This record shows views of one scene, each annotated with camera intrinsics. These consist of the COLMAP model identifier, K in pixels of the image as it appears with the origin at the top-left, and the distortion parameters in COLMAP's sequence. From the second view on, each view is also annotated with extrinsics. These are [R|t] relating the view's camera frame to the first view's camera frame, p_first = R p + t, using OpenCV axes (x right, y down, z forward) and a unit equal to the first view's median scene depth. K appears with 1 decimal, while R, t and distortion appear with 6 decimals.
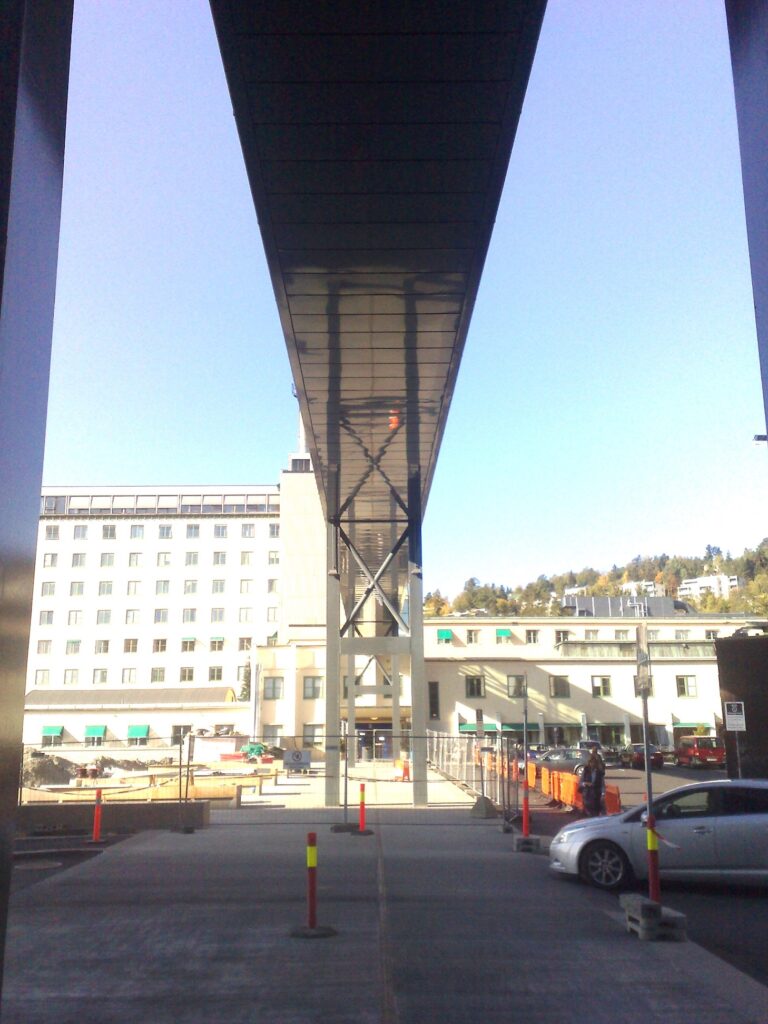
lens RADIAL K [[972.6, 0, 379.4], [0, 972.6, 505.0], [0, 0, 1]] dist [0.188982, -0.259552]
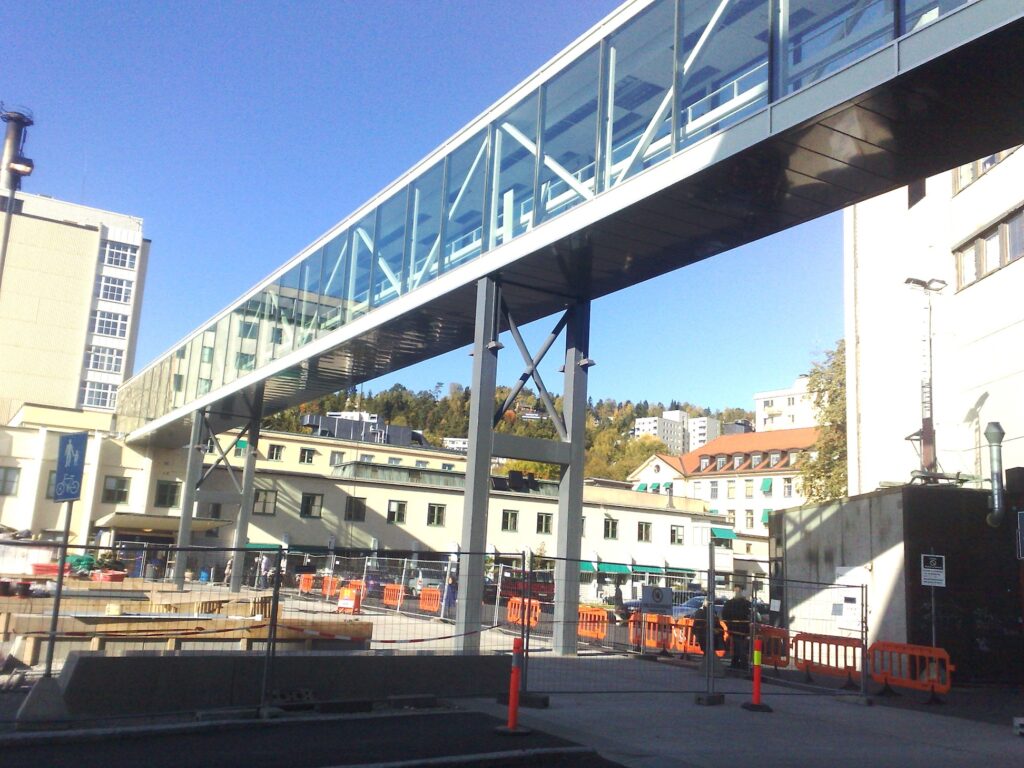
lens RADIAL K [[972.6, 0, 525.1], [0, 972.6, 382.8], [0, 0, 1]] dist [0.188982, -0.259552]
pose [[0.863577, 0.151277, 0.480989, -0.142058], [-0.176327, 0.984307, 0.007004, 0.032854], [-0.472381, -0.090859, 0.876699, 0.123635]]
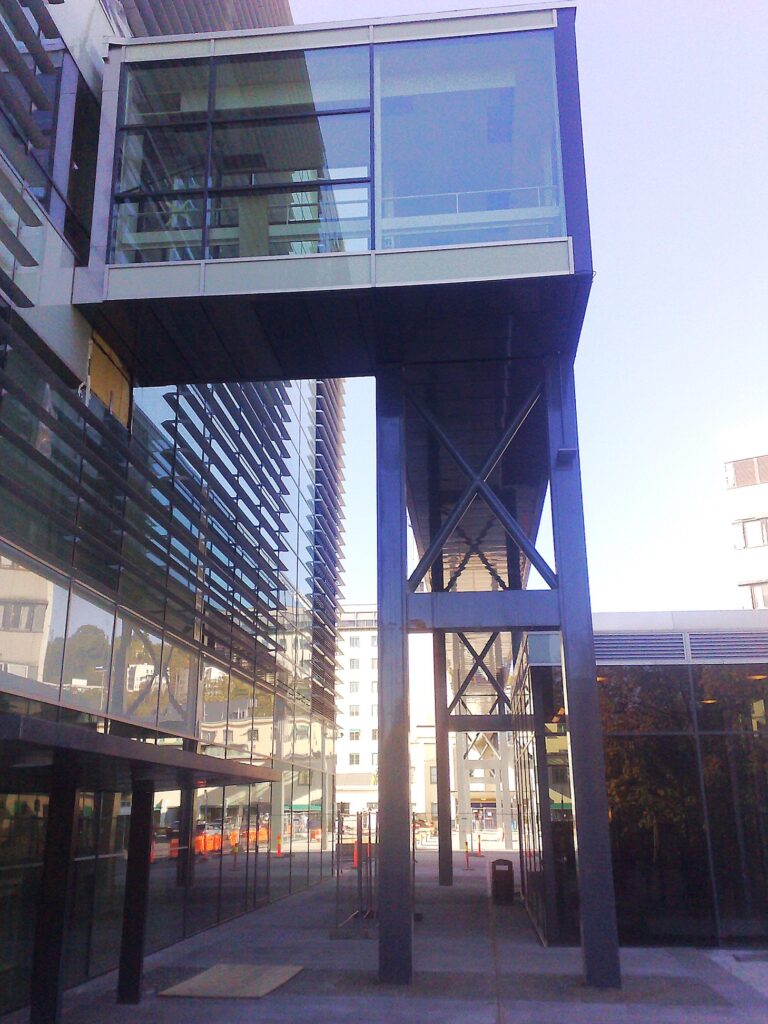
lens RADIAL K [[972.6, 0, 379.4], [0, 972.6, 505.0], [0, 0, 1]] dist [0.188982, -0.259552]
pose [[0.994399, -0.027679, -0.102002, 0.001941], [0.020596, 0.997345, -0.069844, -0.090049], [0.103664, 0.067352, 0.992329, -0.373192]]
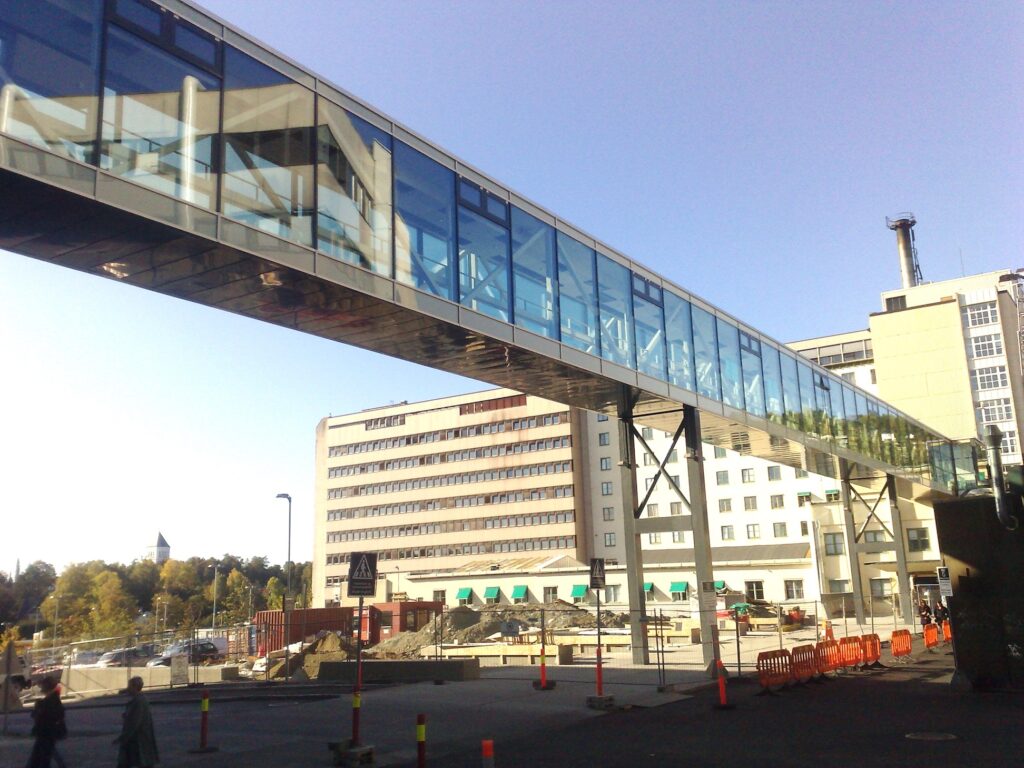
lens RADIAL K [[972.6, 0, 525.1], [0, 972.6, 382.8], [0, 0, 1]] dist [0.188982, -0.259552]
pose [[0.835205, -0.138777, -0.532140, 0.186630], [0.155062, 0.987802, -0.014236, -0.010698], [0.527625, -0.070625, 0.846537, -0.014994]]
